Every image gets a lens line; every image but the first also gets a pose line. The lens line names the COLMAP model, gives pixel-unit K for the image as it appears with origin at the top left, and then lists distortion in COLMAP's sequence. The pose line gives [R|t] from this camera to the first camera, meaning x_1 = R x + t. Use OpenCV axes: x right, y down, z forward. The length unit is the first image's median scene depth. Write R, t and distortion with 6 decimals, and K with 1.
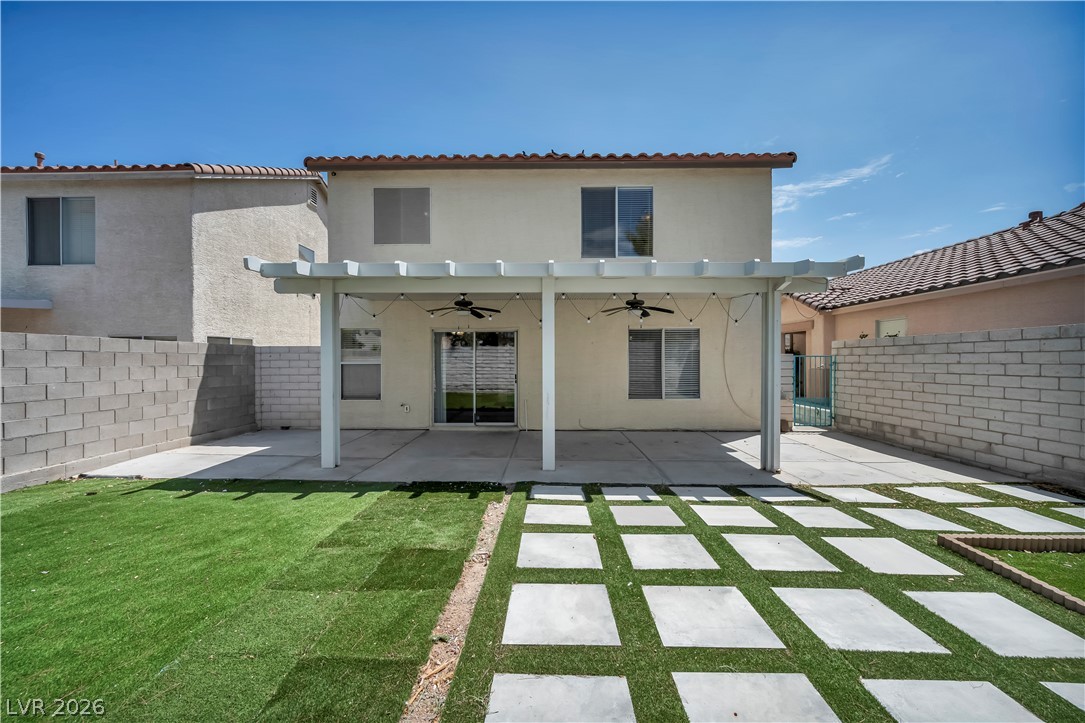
lens RADIAL K [[424.2, 0, 544.0], [0, 424.2, 363.8], [0, 0, 1]] dist [0.000505, 0.000167]
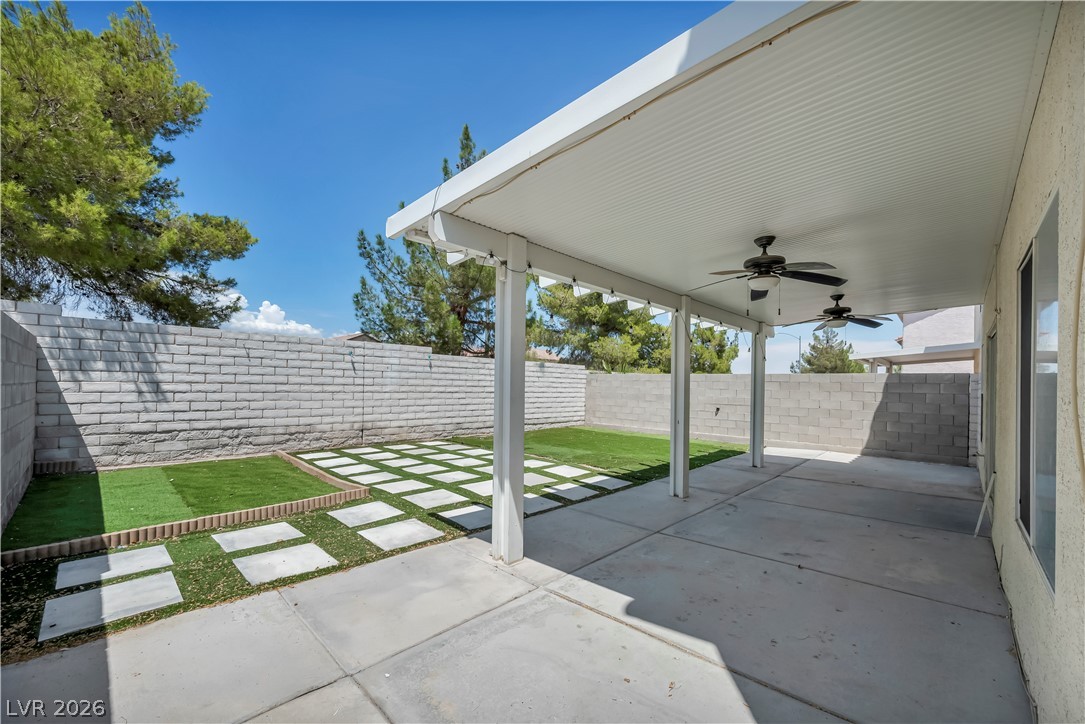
lens RADIAL K [[439.5, 0, 540.7], [0, 439.5, 383.1], [0, 0, 1]] dist [0.000426, 0.000194]
pose [[-0.683778, -0.015863, -0.729518, 0.667022], [-0.023696, 0.999719, 0.000471, -0.000103], [0.729305, 0.017609, -0.683962, 1.012832]]
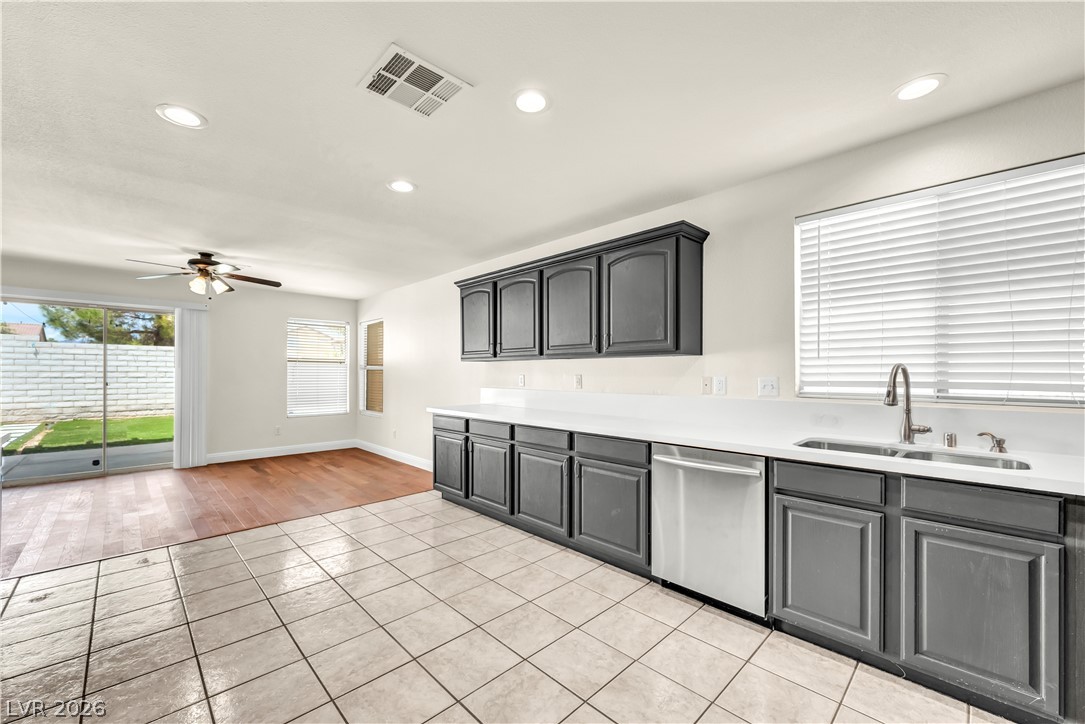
lens RADIAL K [[433.0, 0, 545.0], [0, 433.0, 372.0], [0, 0, 1]] dist [-0.001104, -0.000146]
pose [[-0.701548, -0.006973, -0.712588, -0.165755], [-0.013367, 0.999905, 0.003376, -0.008197], [0.712497, 0.011894, -0.701575, 1.938457]]
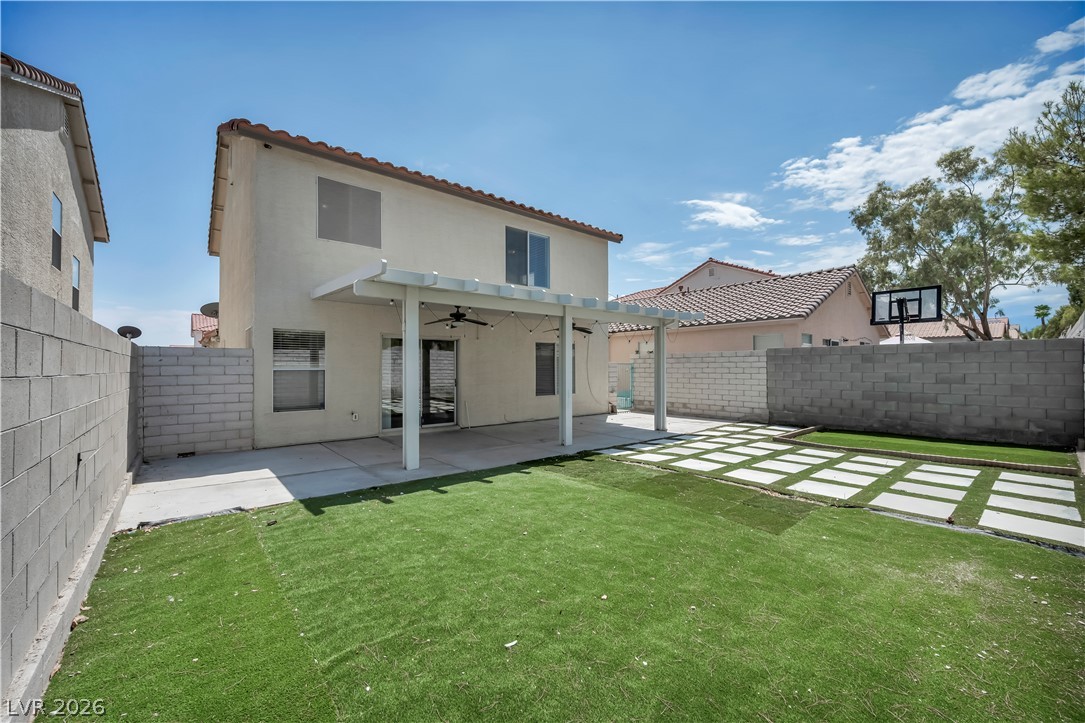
lens RADIAL K [[424.2, 0, 544.0], [0, 424.2, 363.8], [0, 0, 1]] dist [0.000505, 0.000167]
pose [[0.755388, 0.004783, 0.655260, -0.659274], [0.006376, 0.999872, -0.014648, 0.003712], [-0.655247, 0.015243, 0.755261, 0.004491]]
